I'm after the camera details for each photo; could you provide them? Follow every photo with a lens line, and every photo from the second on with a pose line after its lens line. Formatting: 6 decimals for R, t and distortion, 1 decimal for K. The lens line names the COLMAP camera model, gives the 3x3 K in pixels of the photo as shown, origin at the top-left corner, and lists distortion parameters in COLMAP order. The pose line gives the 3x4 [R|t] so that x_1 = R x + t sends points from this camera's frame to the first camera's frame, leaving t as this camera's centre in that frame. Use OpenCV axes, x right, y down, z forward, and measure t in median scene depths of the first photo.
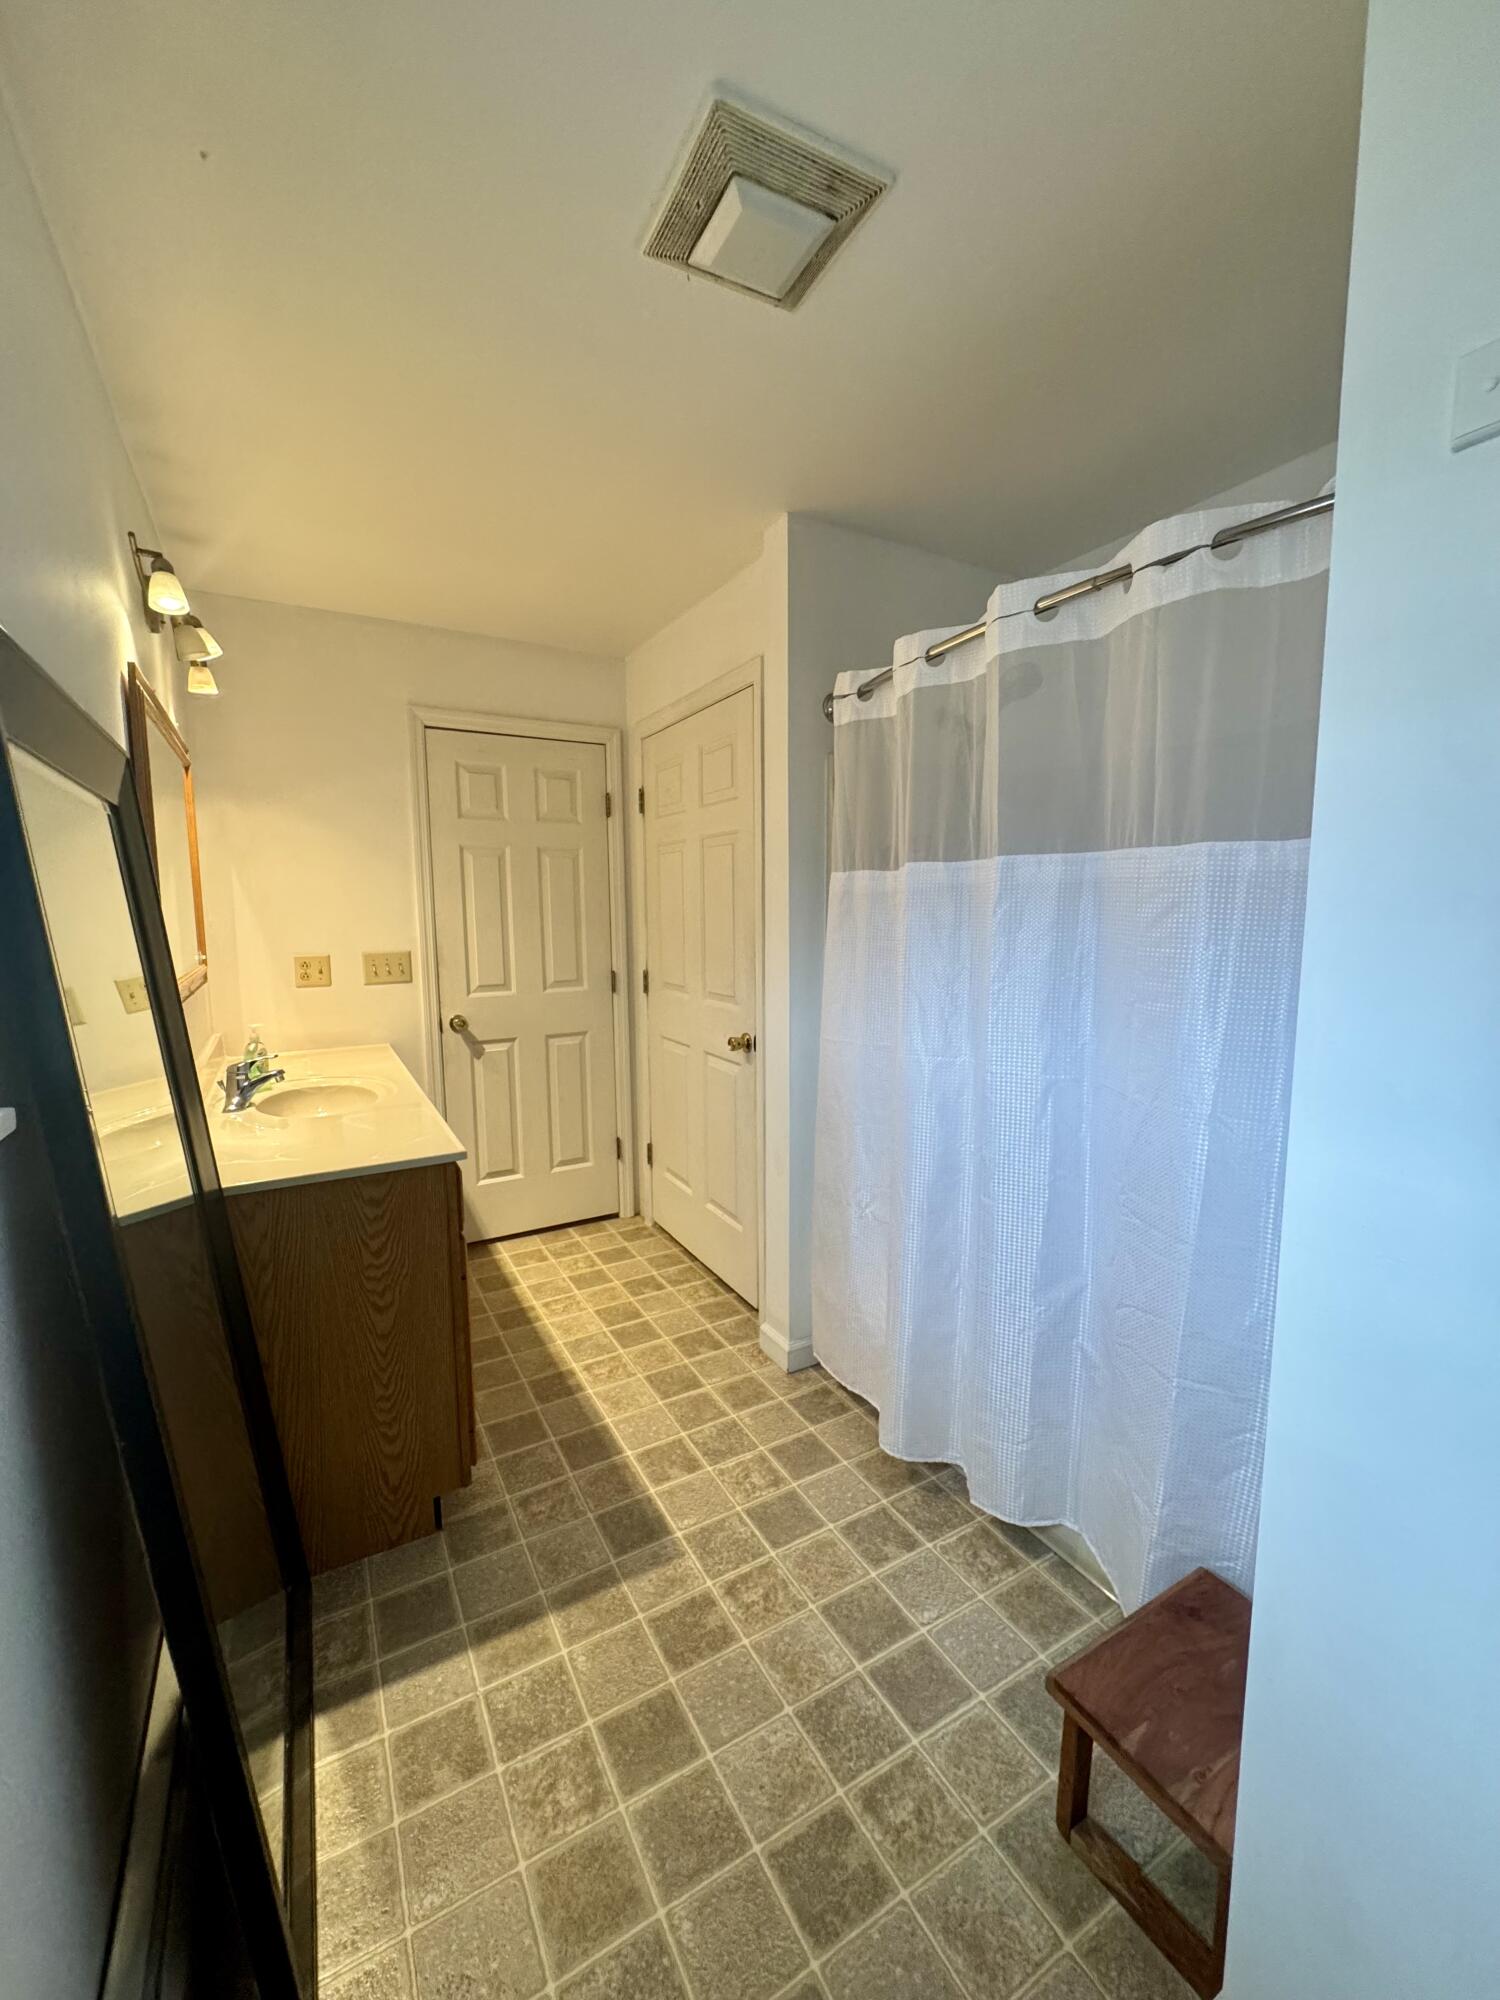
lens RADIAL K [[799.5, 0, 746.6], [0, 799.5, 1002.1], [0, 0, 1]] dist [-0.000883, 0.000438]
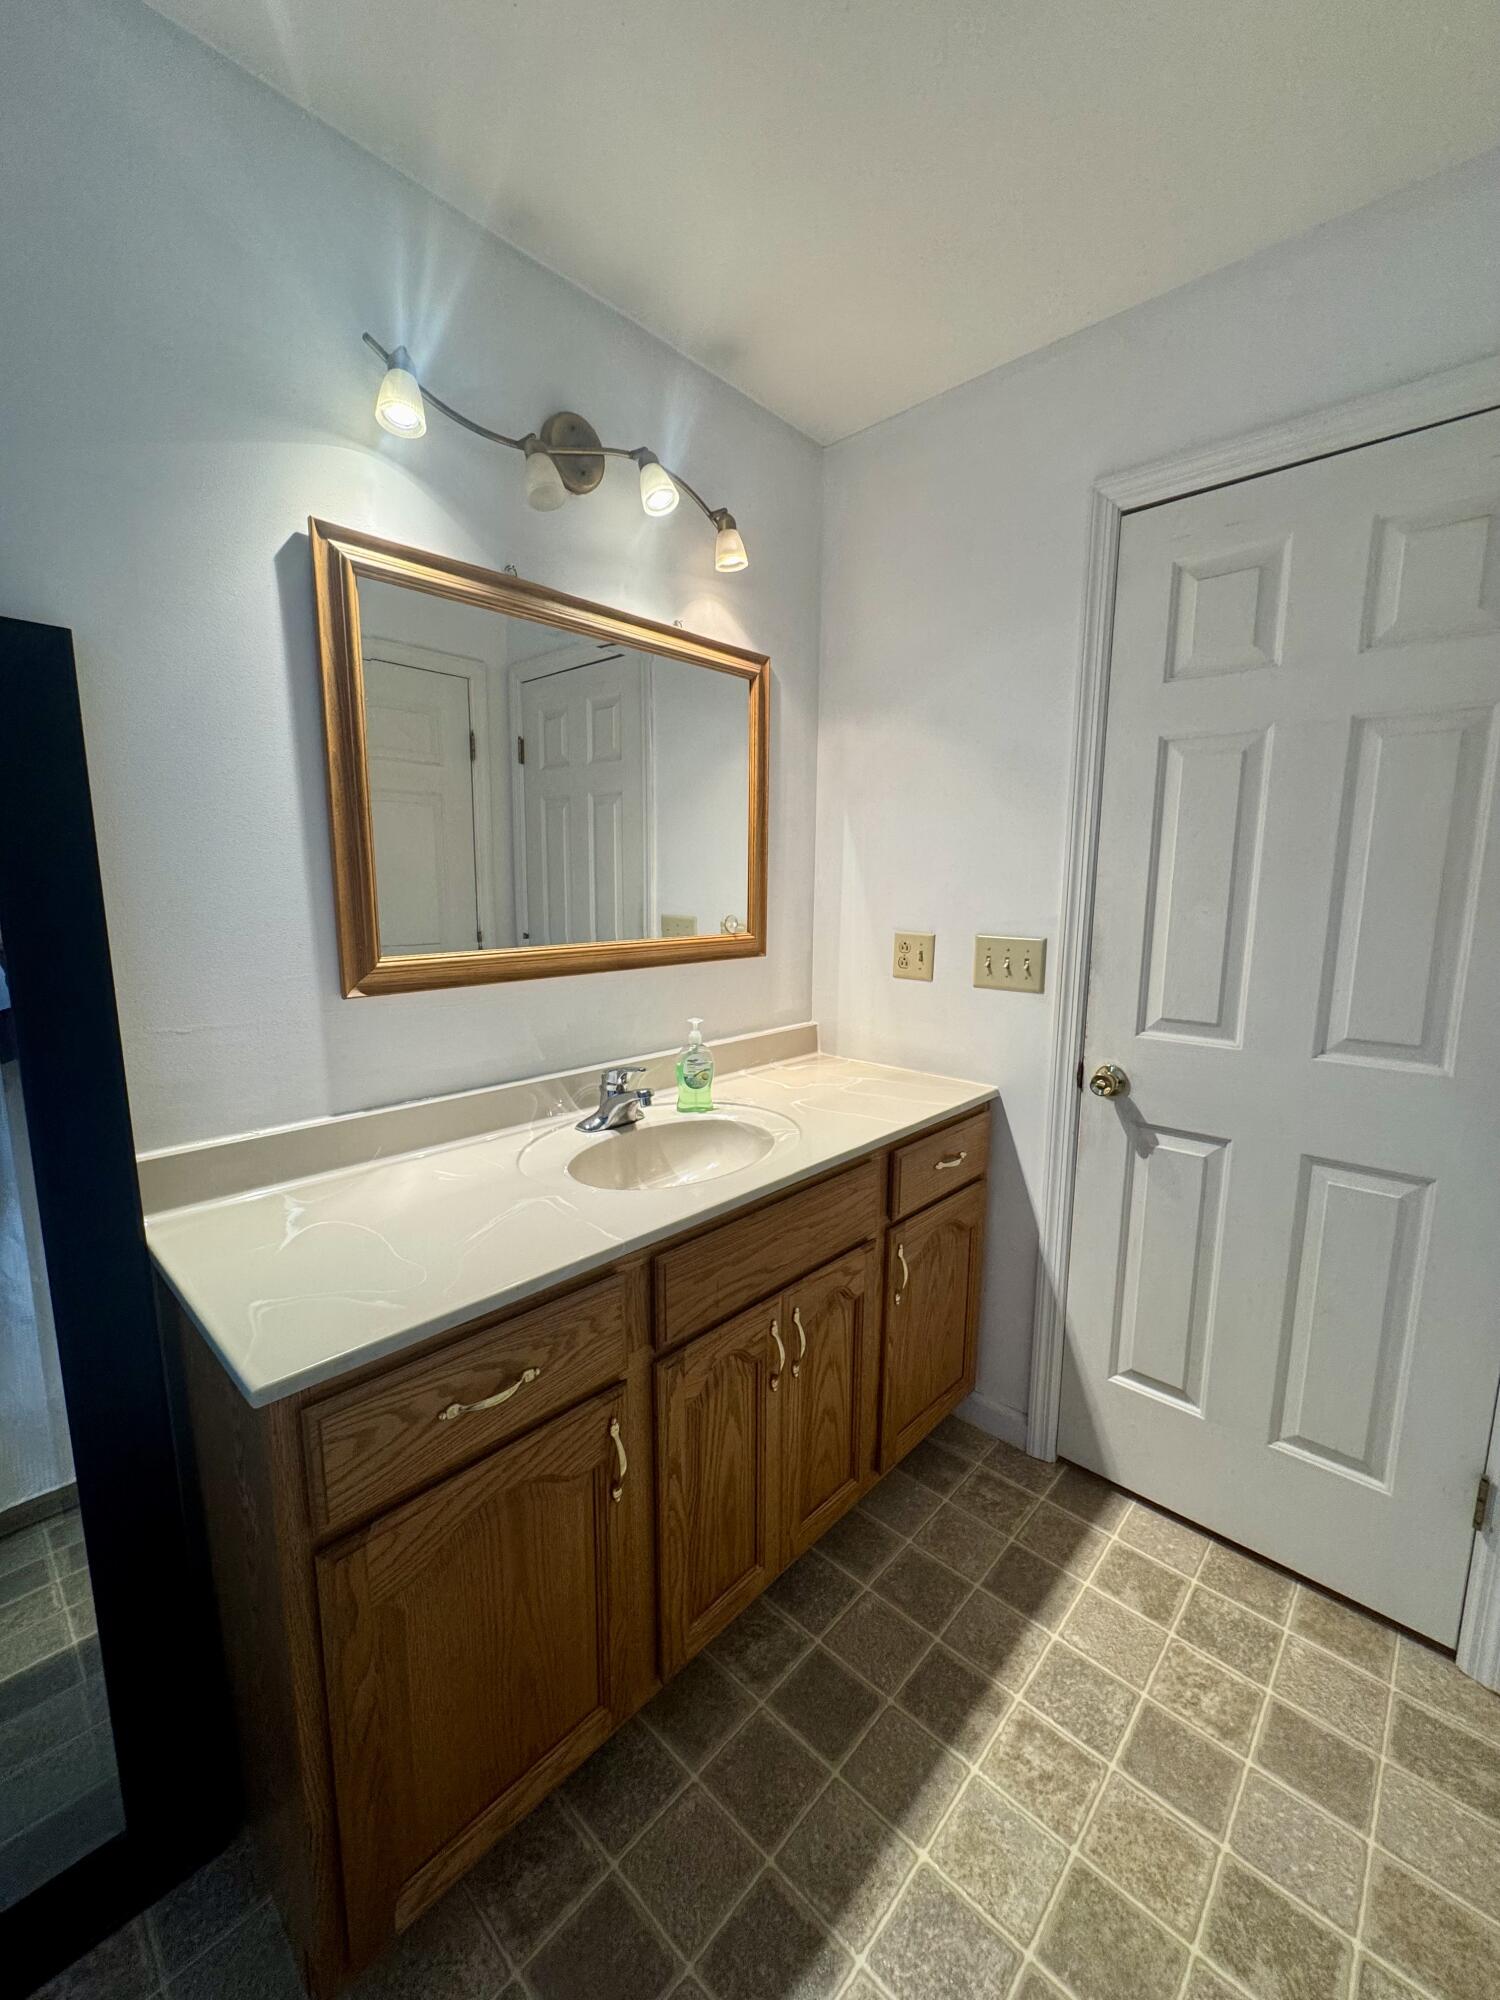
lens RADIAL K [[799.5, 0, 746.6], [0, 799.5, 1002.1], [0, 0, 1]] dist [-0.000883, 0.000438]
pose [[0.299798, 0.154484, -0.941412, 0.075551], [-0.122904, 0.984833, 0.122469, -0.074664], [0.946053, 0.078987, 0.314237, 0.732741]]
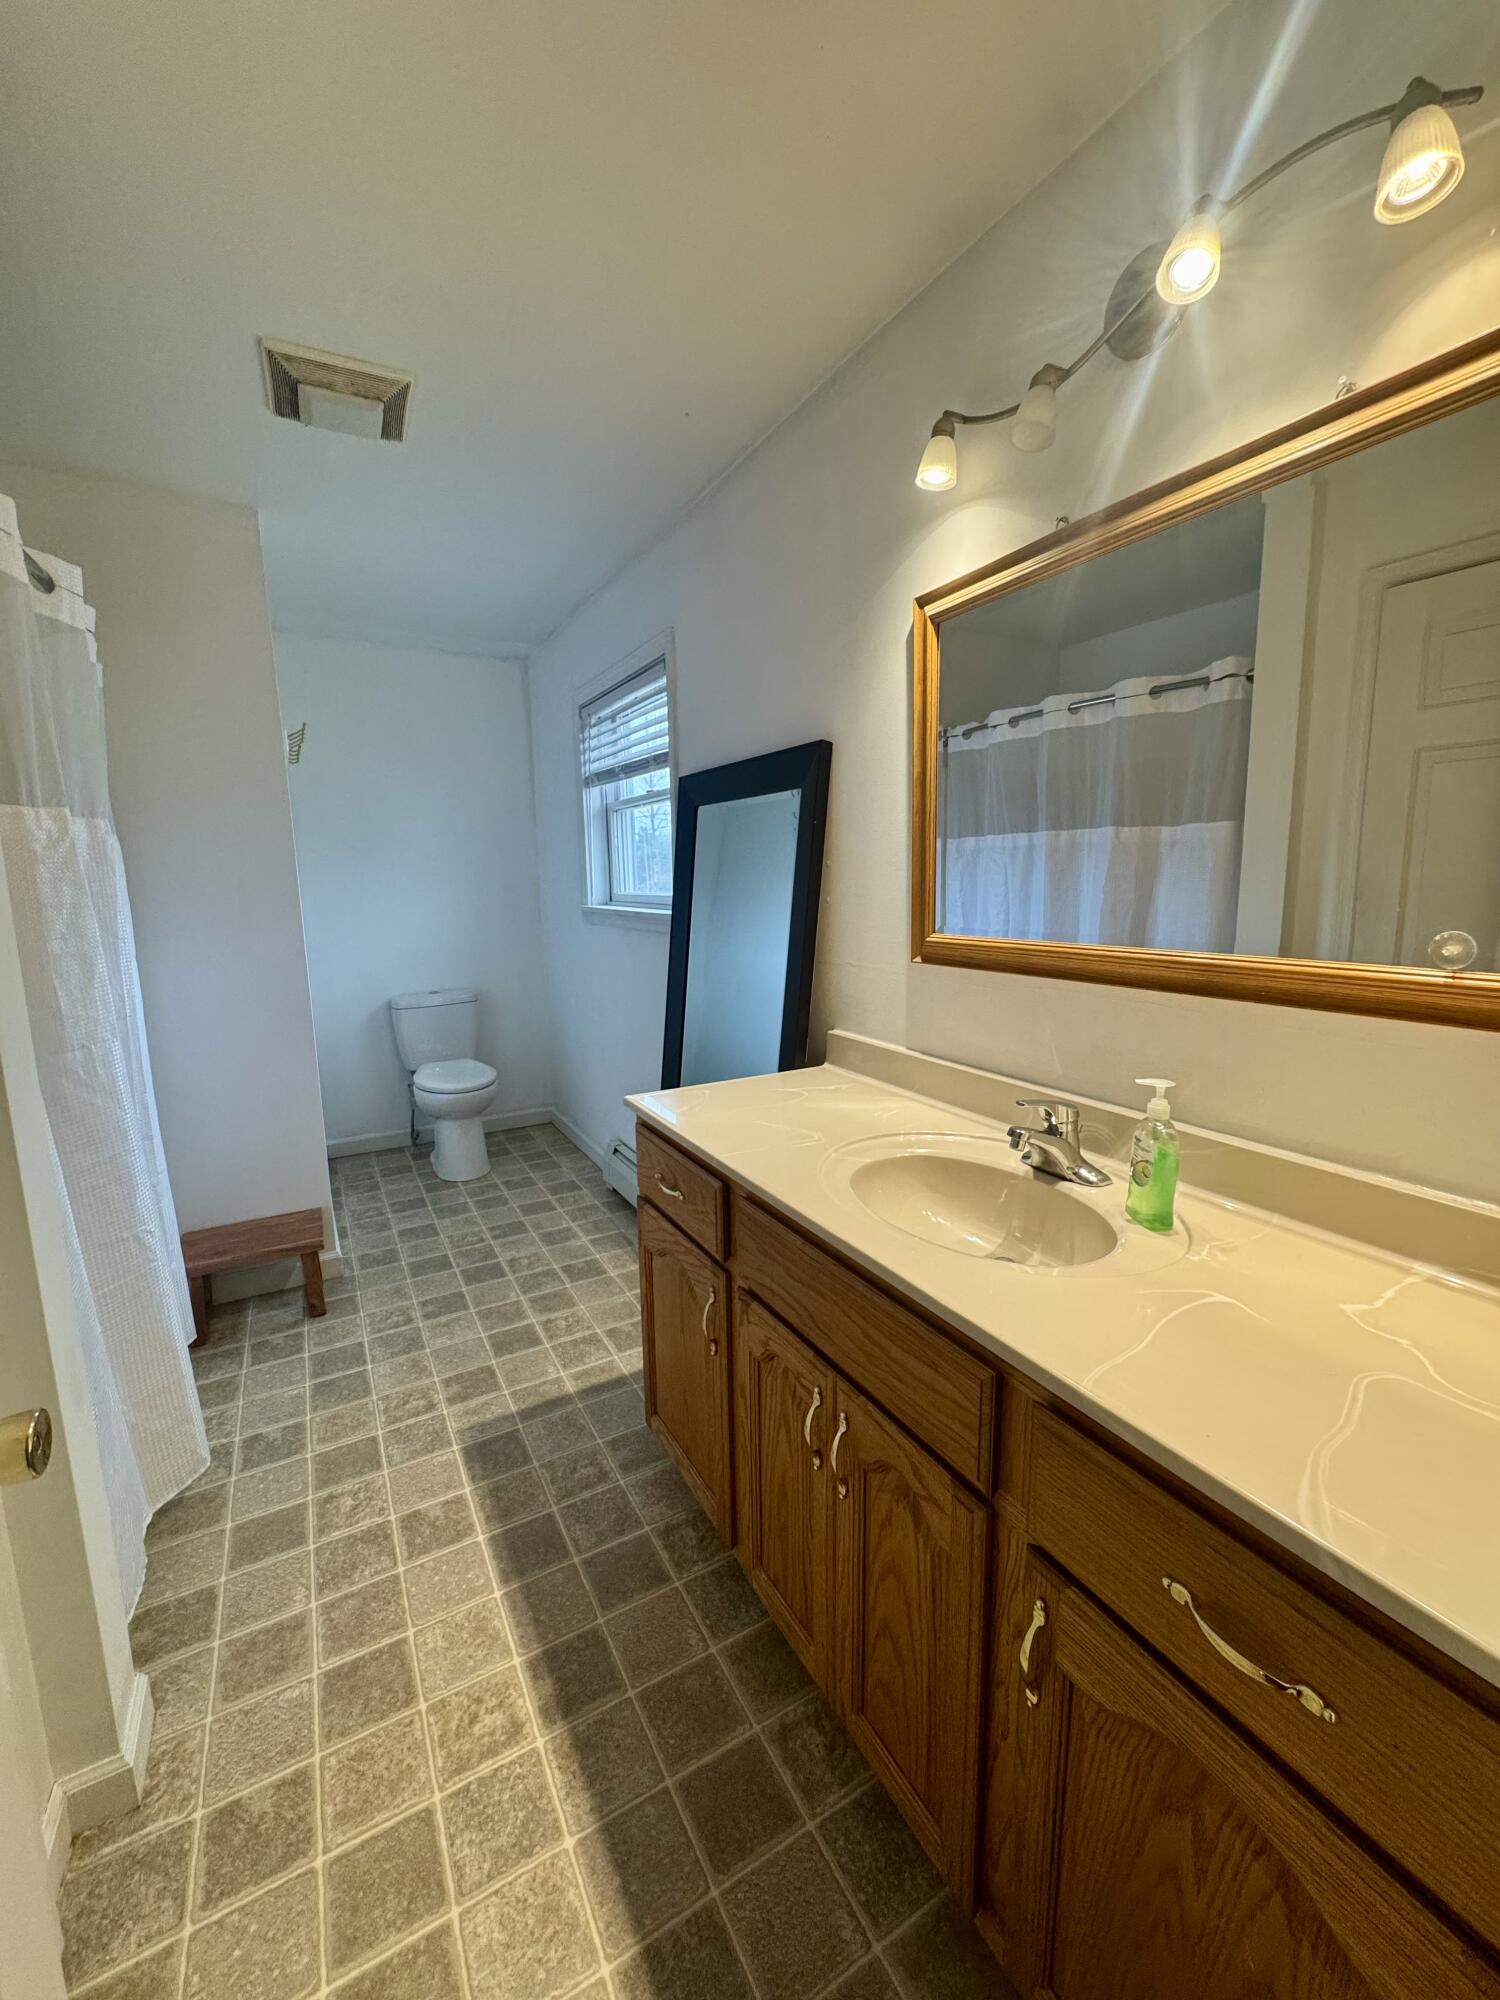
lens RADIAL K [[799.5, 0, 746.6], [0, 799.5, 1002.1], [0, 0, 1]] dist [-0.000883, 0.000438]
pose [[-0.999733, 0.021760, 0.007784, -0.343344], [0.023053, 0.962705, 0.269570, -0.132006], [-0.001628, 0.269678, -0.962949, 1.292593]]
